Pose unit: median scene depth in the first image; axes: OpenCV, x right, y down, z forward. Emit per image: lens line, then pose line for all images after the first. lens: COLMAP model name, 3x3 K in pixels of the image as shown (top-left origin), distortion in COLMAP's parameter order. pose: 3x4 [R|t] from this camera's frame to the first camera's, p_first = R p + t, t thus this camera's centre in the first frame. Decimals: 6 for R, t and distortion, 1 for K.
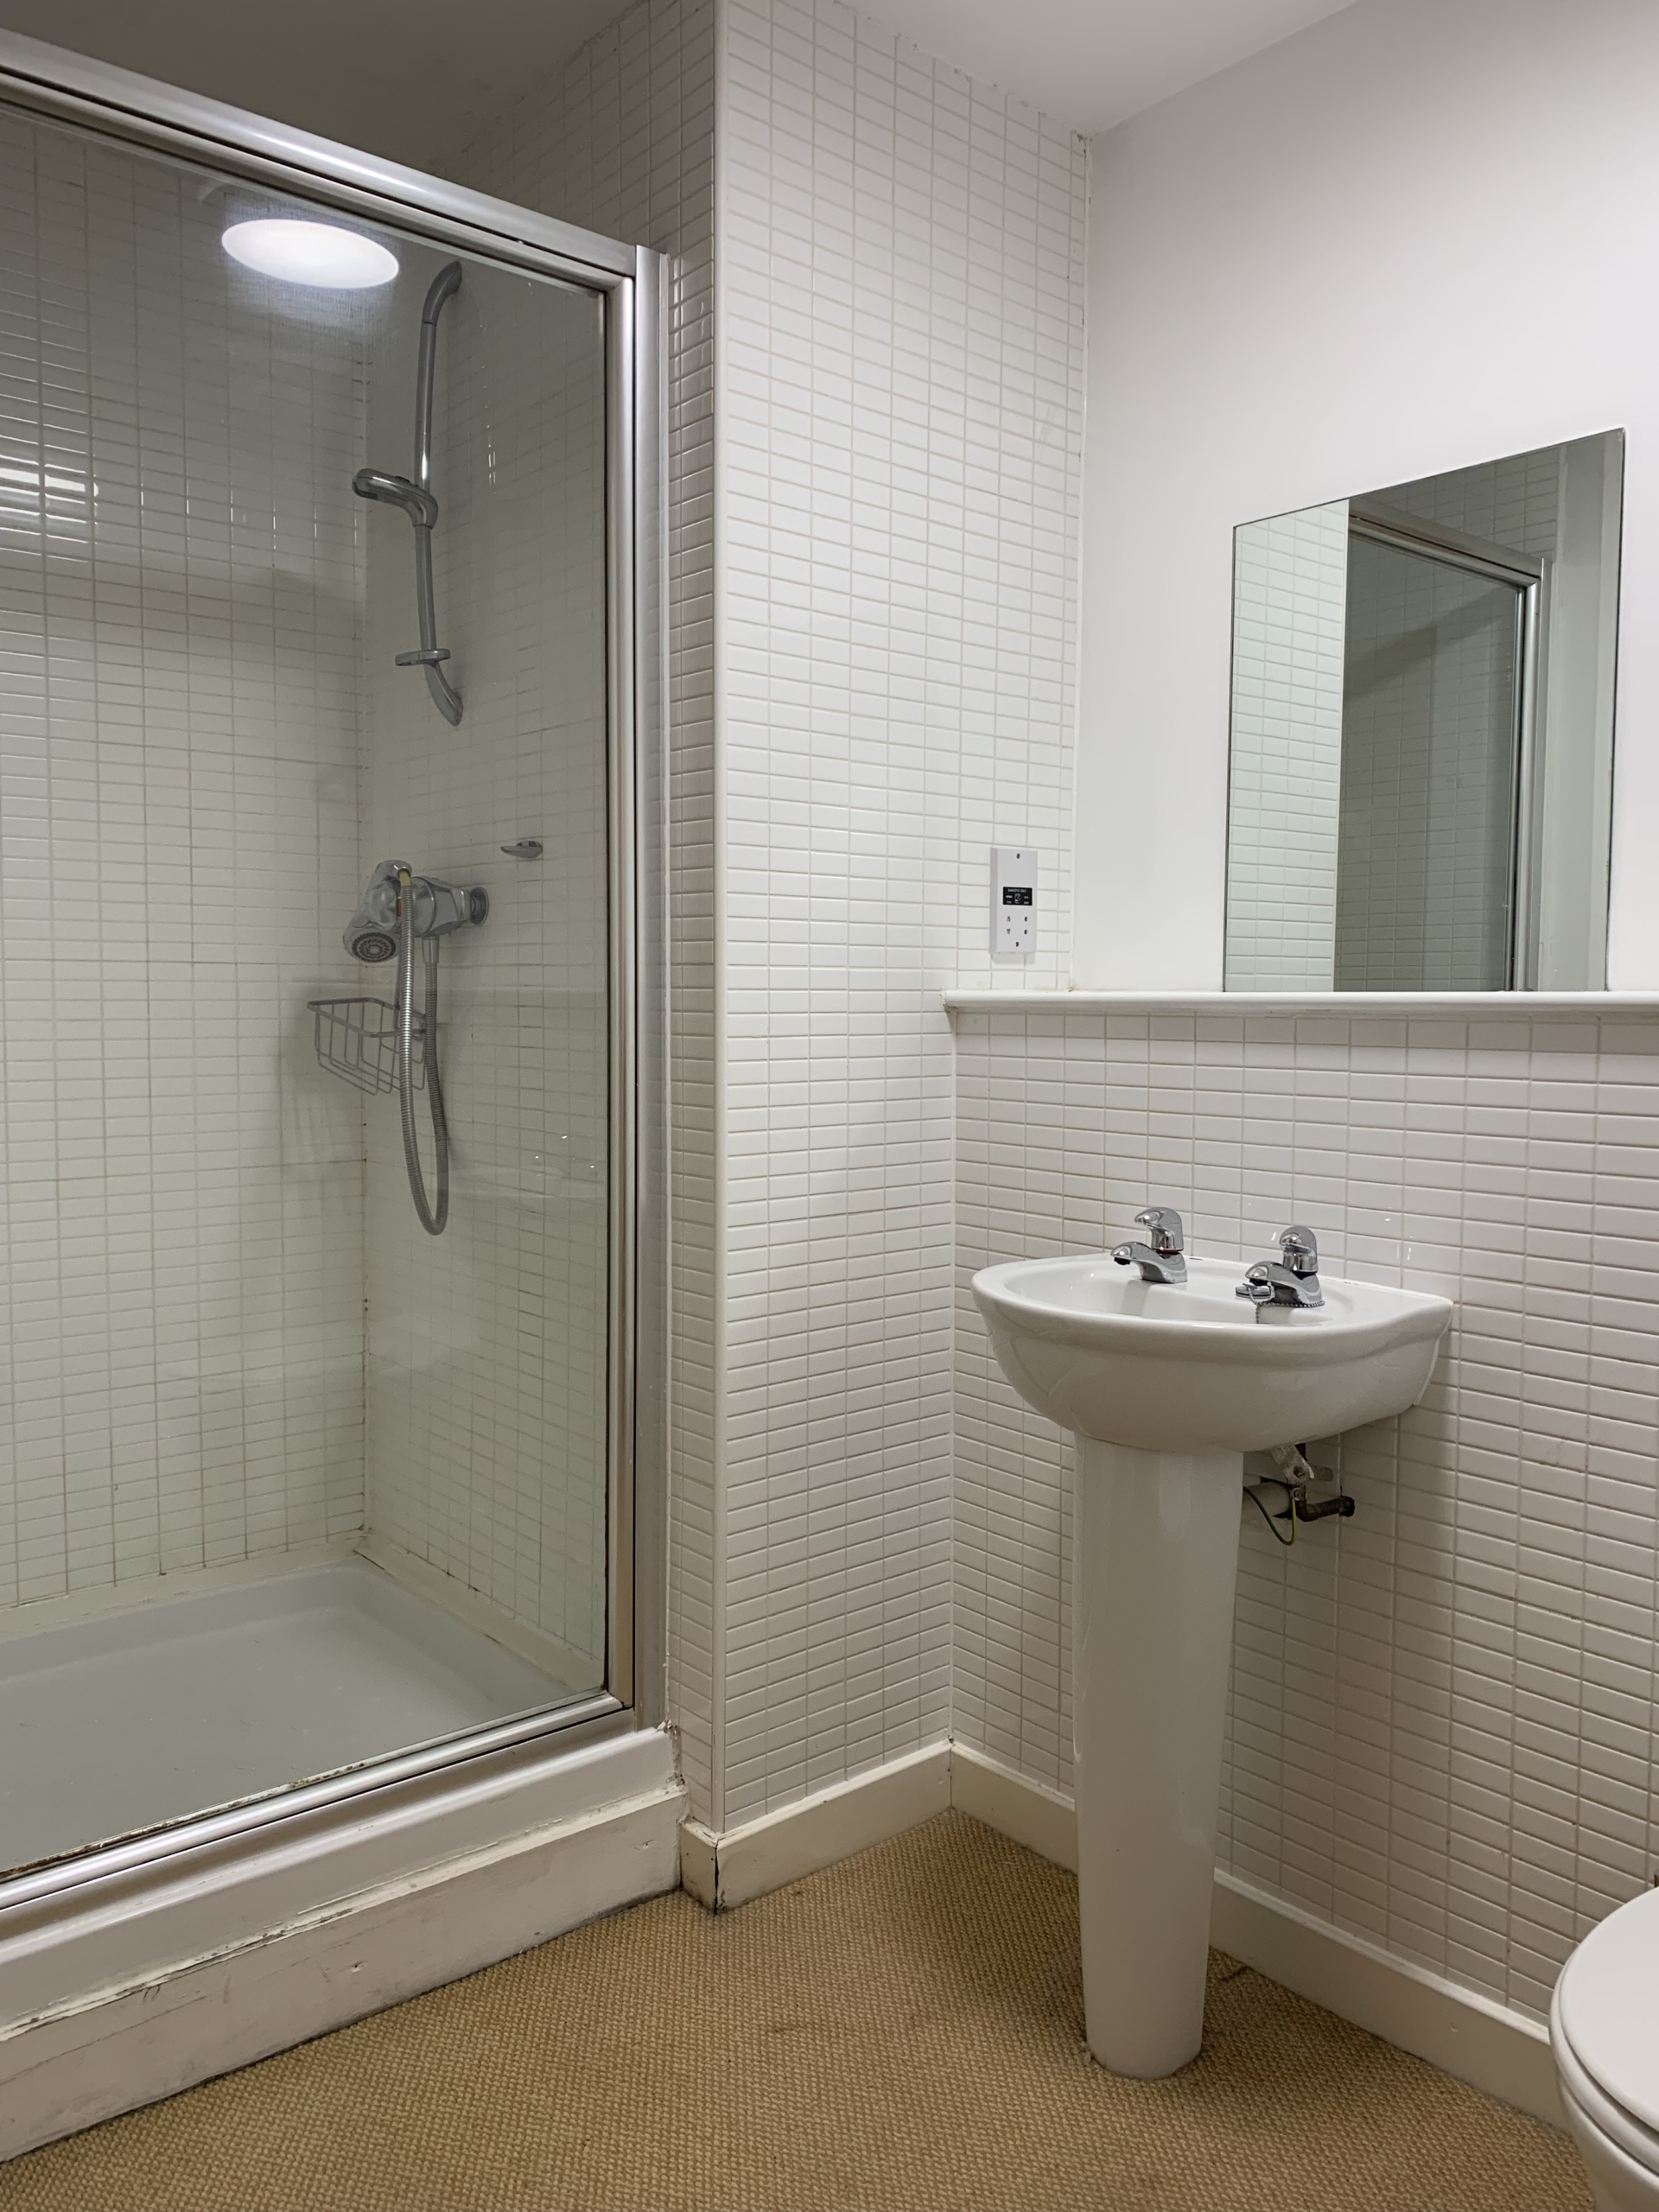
lens RADIAL K [[1691.9, 0, 829.5], [0, 1691.9, 1106.0], [0, 0, 1]] dist [0.031190, -0.003715]
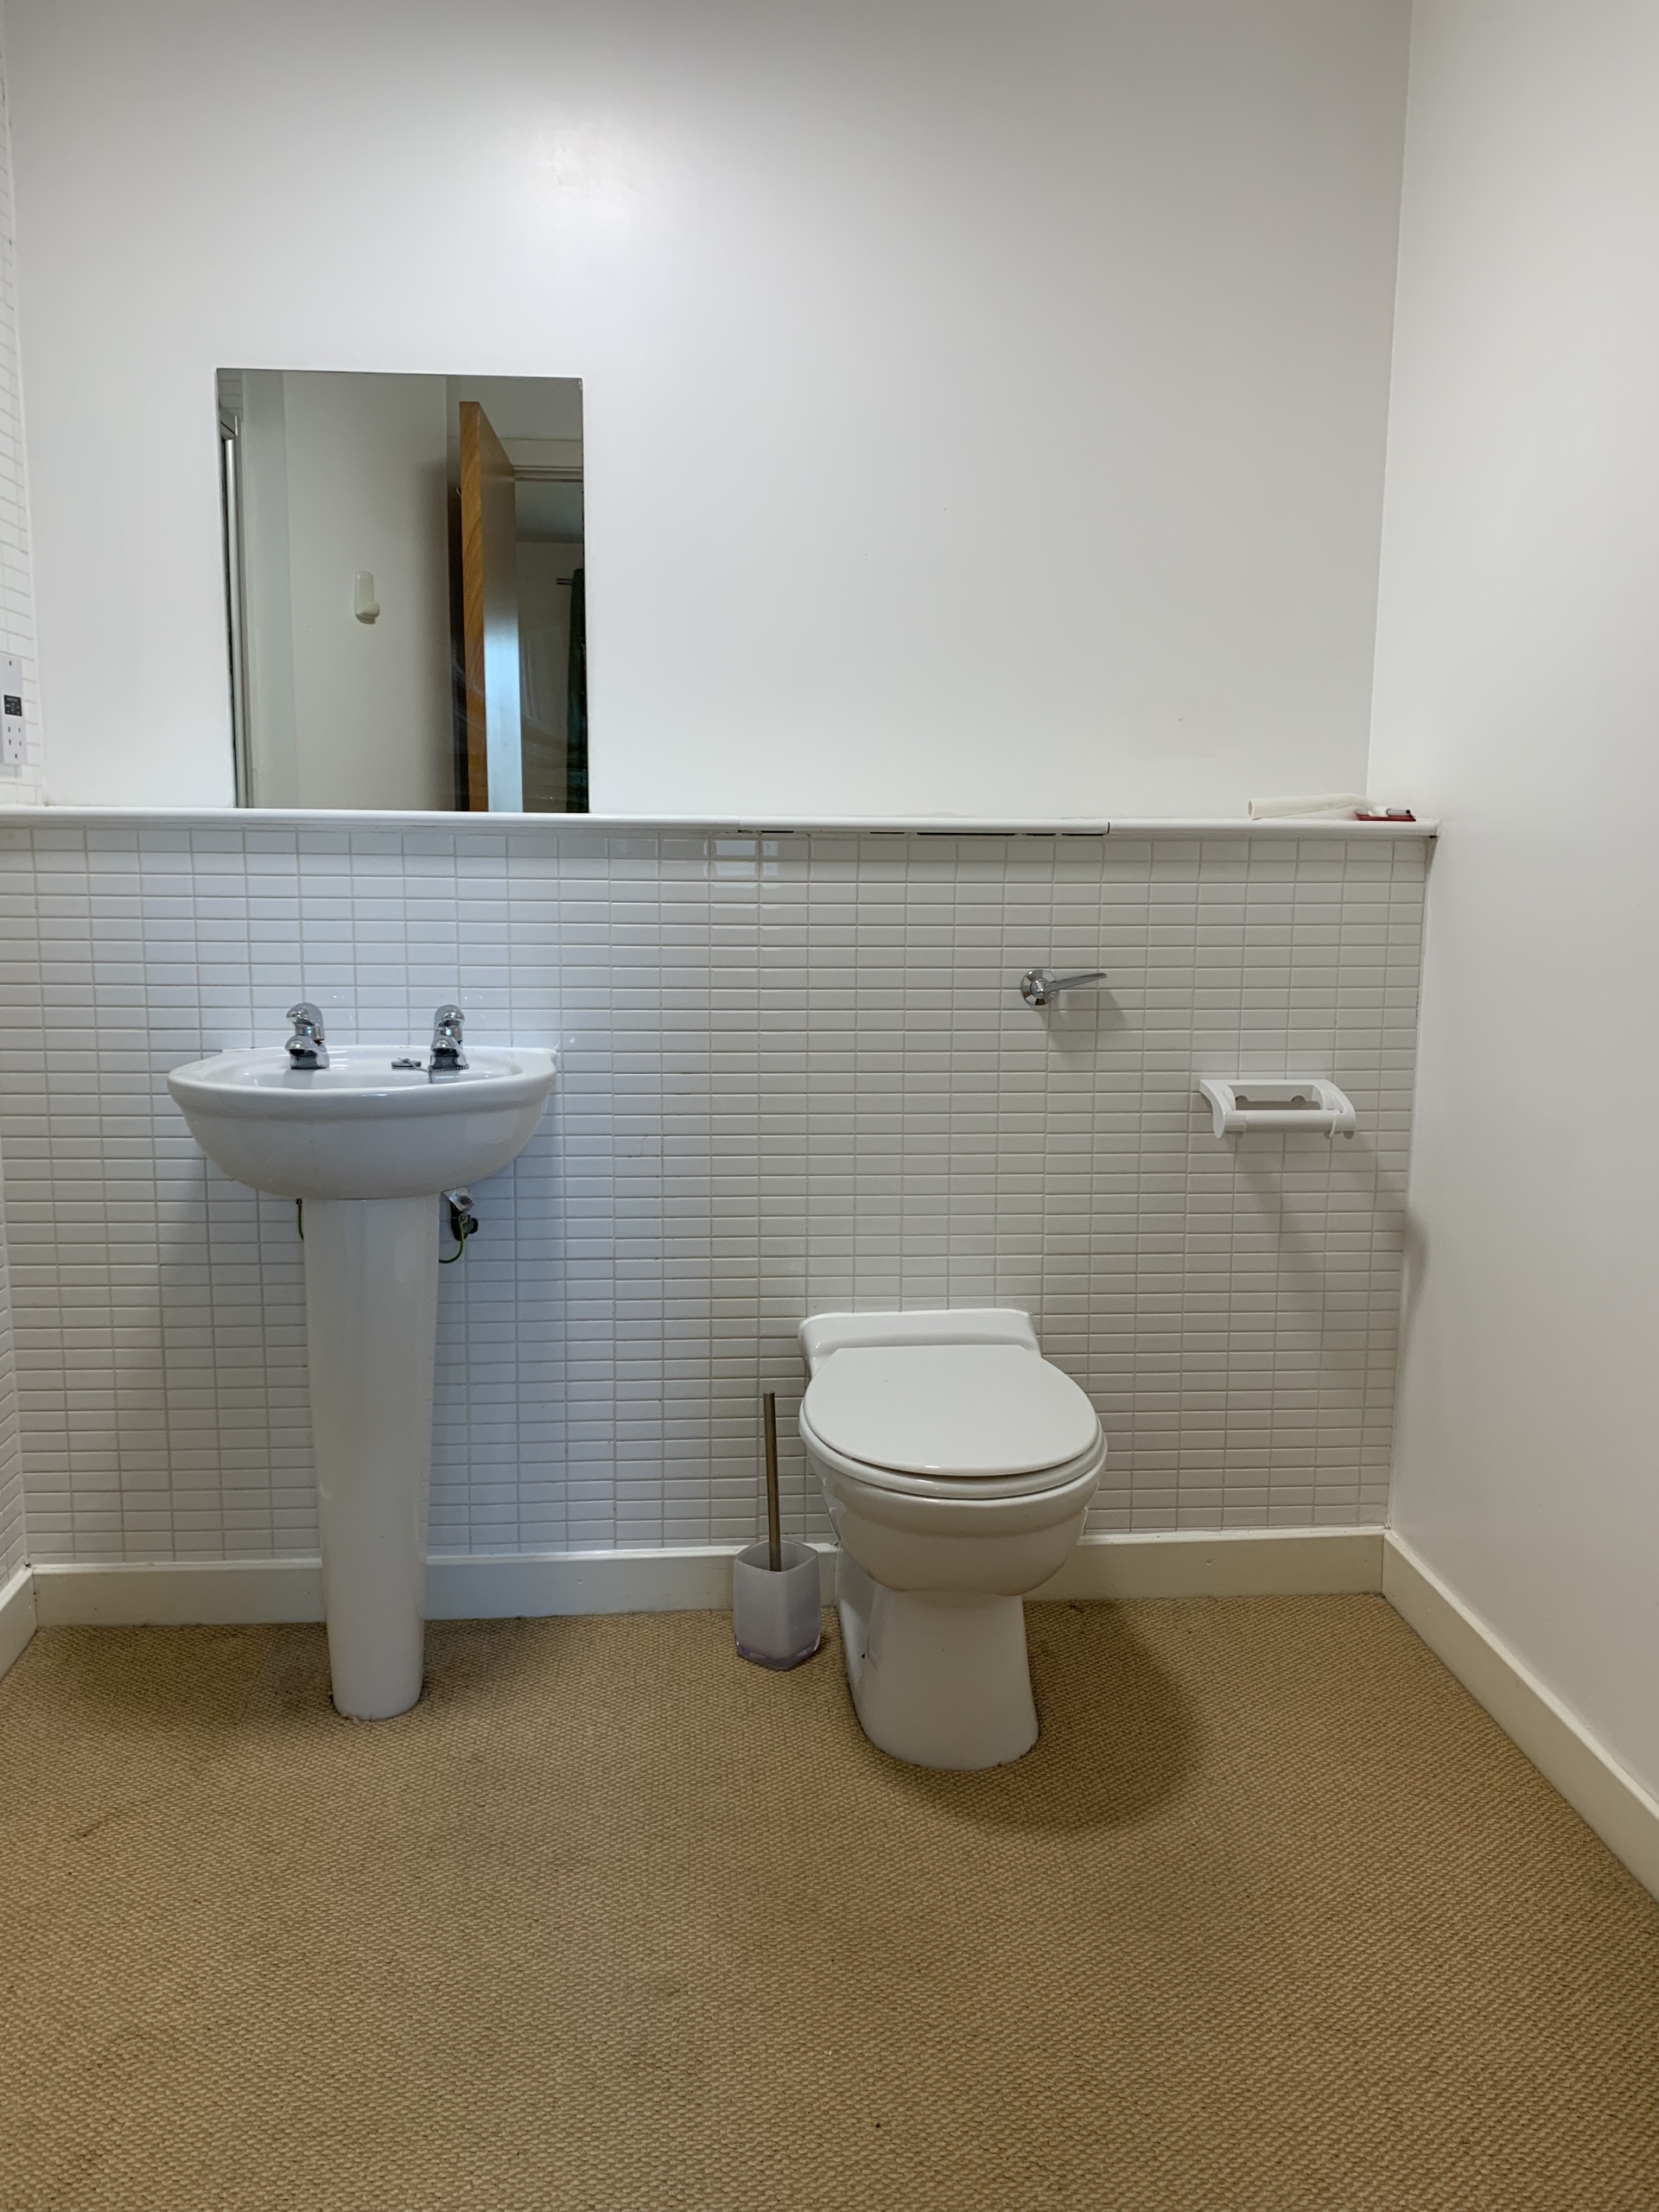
lens RADIAL K [[1700.0, 0, 829.5], [0, 1700.0, 1106.0], [0, 0, 1]] dist [0.003425, -0.004914]
pose [[0.562492, -0.130004, 0.816518, -0.525196], [0.043936, 0.990865, 0.127496, -0.001071], [-0.825635, -0.035841, 0.563065, 0.071274]]
